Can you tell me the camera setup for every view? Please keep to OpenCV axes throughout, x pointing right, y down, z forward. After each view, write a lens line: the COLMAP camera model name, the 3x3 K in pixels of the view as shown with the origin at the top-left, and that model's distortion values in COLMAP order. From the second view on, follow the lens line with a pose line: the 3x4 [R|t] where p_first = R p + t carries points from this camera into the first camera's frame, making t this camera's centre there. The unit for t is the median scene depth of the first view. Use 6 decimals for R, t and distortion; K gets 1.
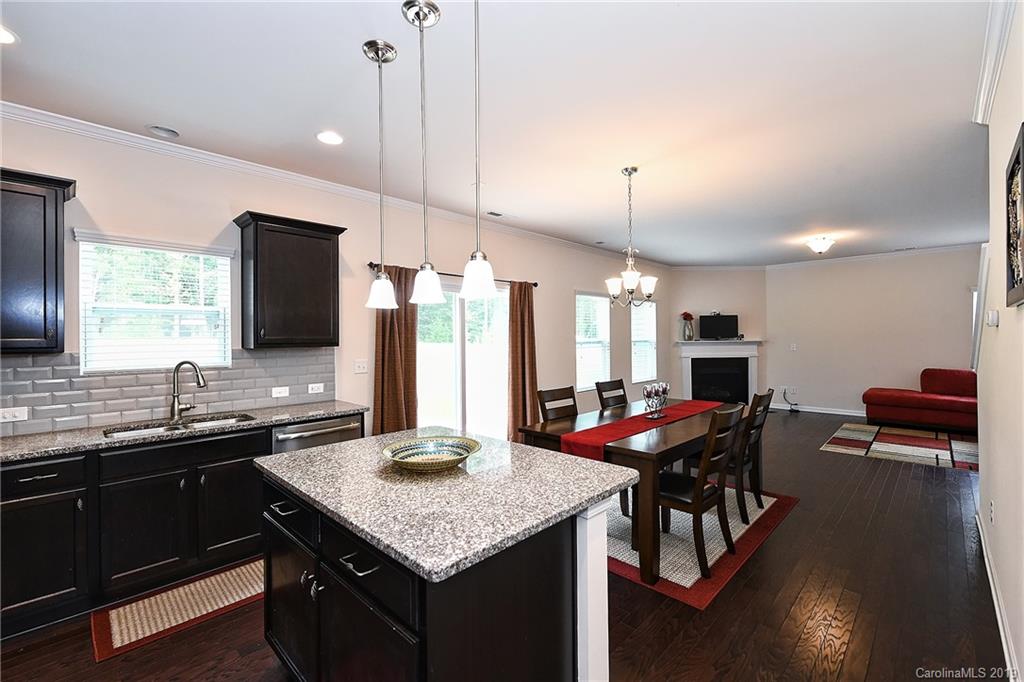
lens RADIAL K [[432.3, 0, 512.0], [0, 432.3, 341.0], [0, 0, 1]] dist [-0.001057, -0.000096]
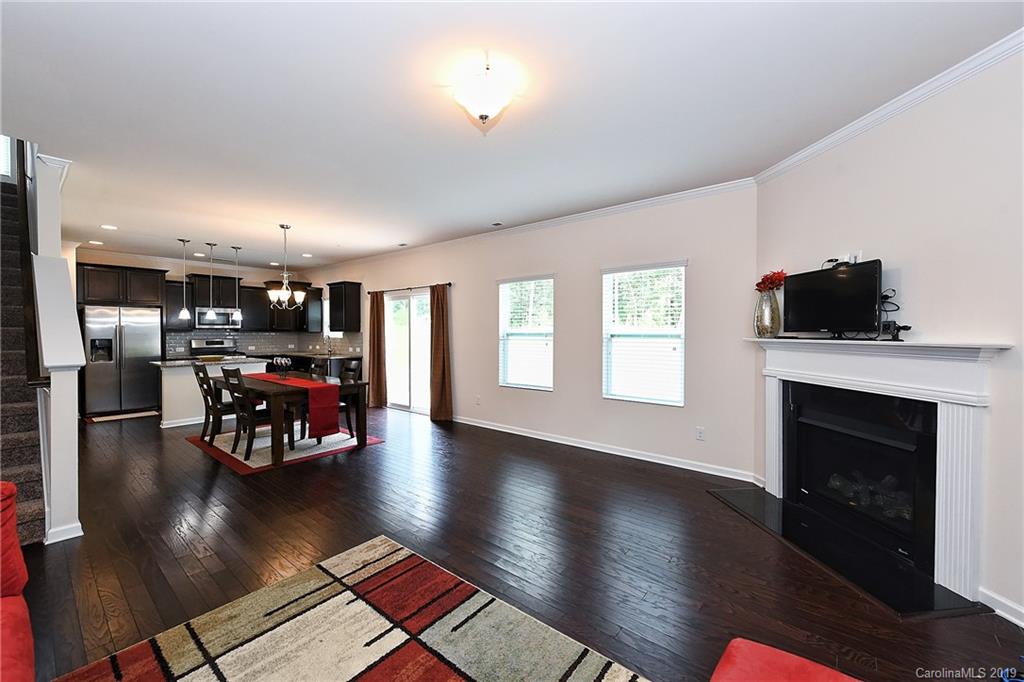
lens RADIAL K [[404.5, 0, 515.2], [0, 404.5, 334.7], [0, 0, 1]] dist [-0.000274, -0.000257]
pose [[0.098826, 0.016883, -0.994962, 0.984764], [-0.011920, 0.999804, 0.015781, -0.008964], [0.995033, 0.010301, 0.099008, 0.886816]]
